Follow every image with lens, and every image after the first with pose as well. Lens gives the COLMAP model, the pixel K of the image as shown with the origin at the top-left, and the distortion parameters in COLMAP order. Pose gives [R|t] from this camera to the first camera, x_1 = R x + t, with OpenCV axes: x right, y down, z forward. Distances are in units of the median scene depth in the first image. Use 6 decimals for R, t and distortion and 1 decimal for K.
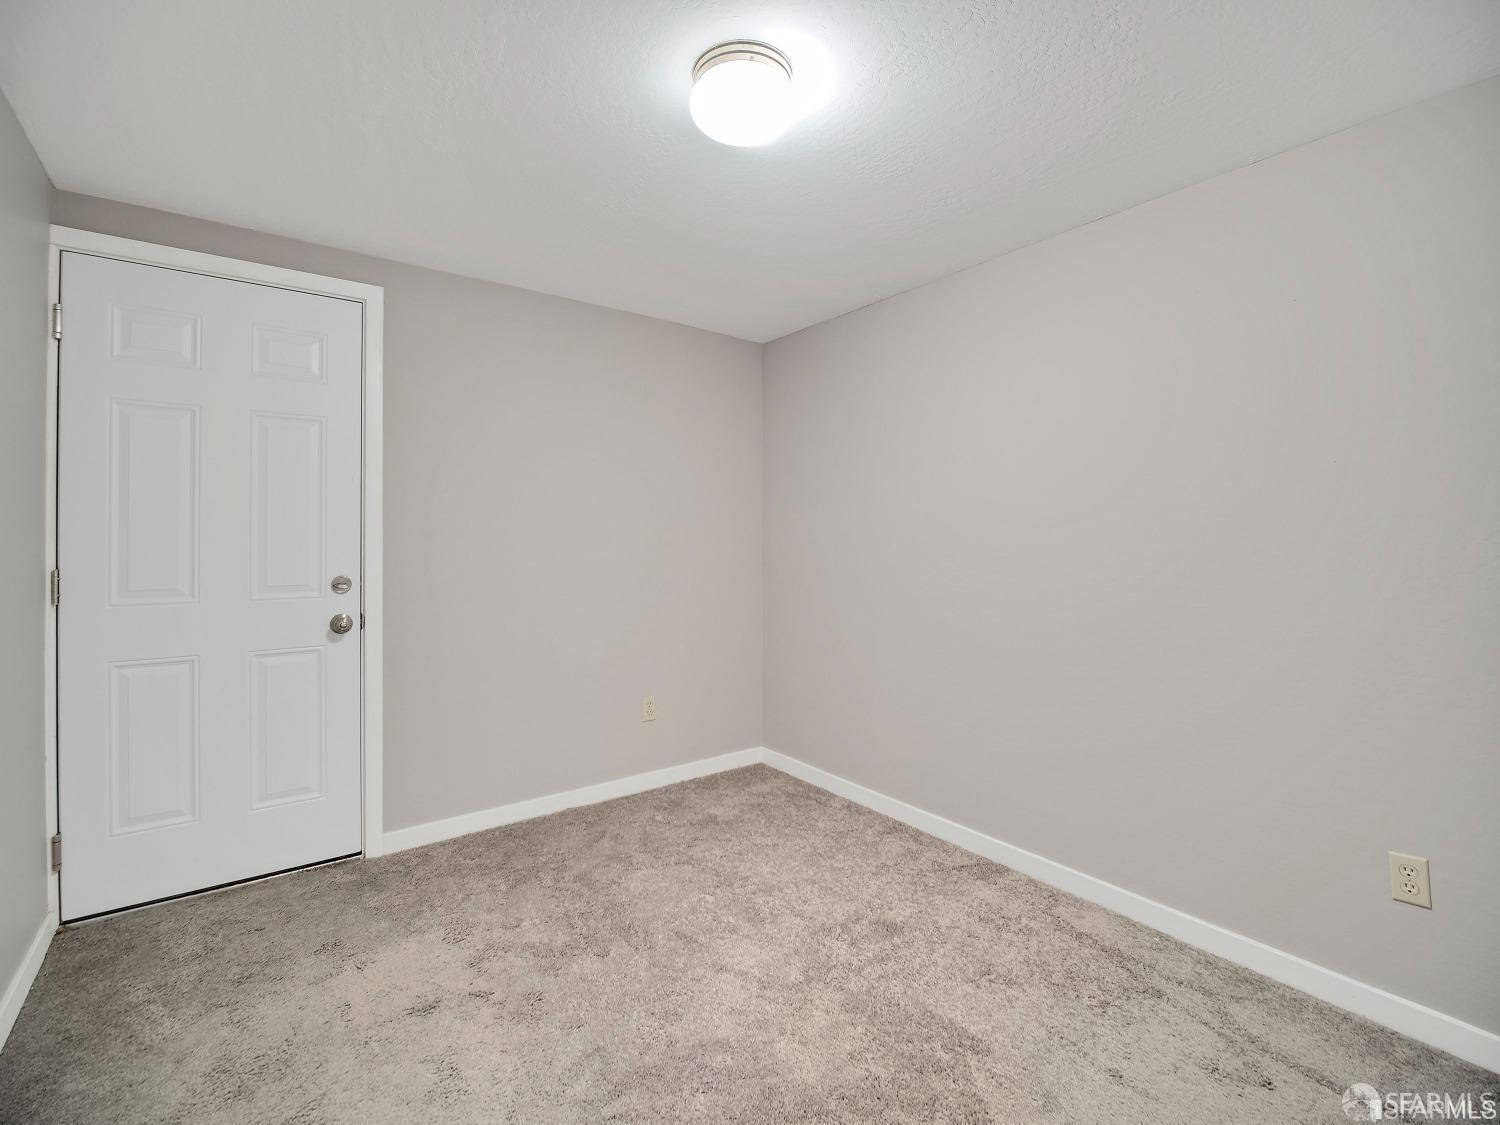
lens RADIAL K [[682.9, 0, 745.2], [0, 682.9, 544.6], [0, 0, 1]] dist [-0.014724, -0.000686]
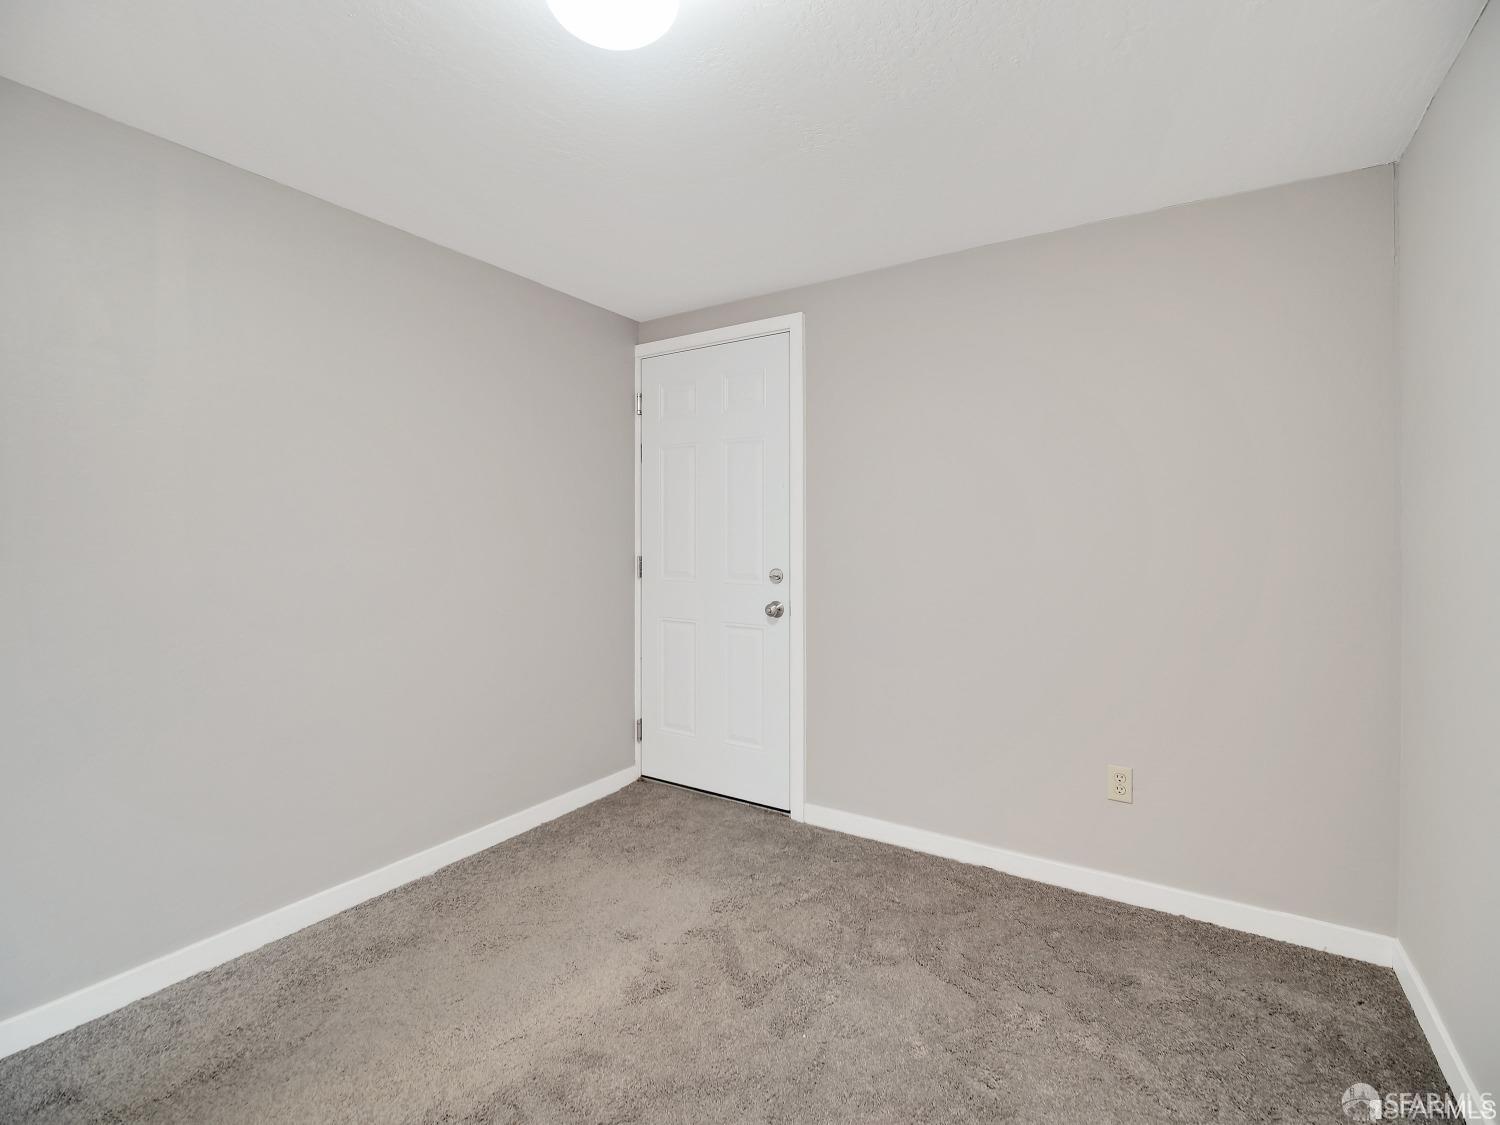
lens RADIAL K [[682.4, 0, 734.2], [0, 682.4, 531.7], [0, 0, 1]] dist [-0.015892, -0.000200]
pose [[0.342910, -0.003124, -0.939363, 0.482547], [-0.004378, 0.999978, -0.004924, -0.011796], [0.939358, 0.005801, 0.342889, 0.518391]]
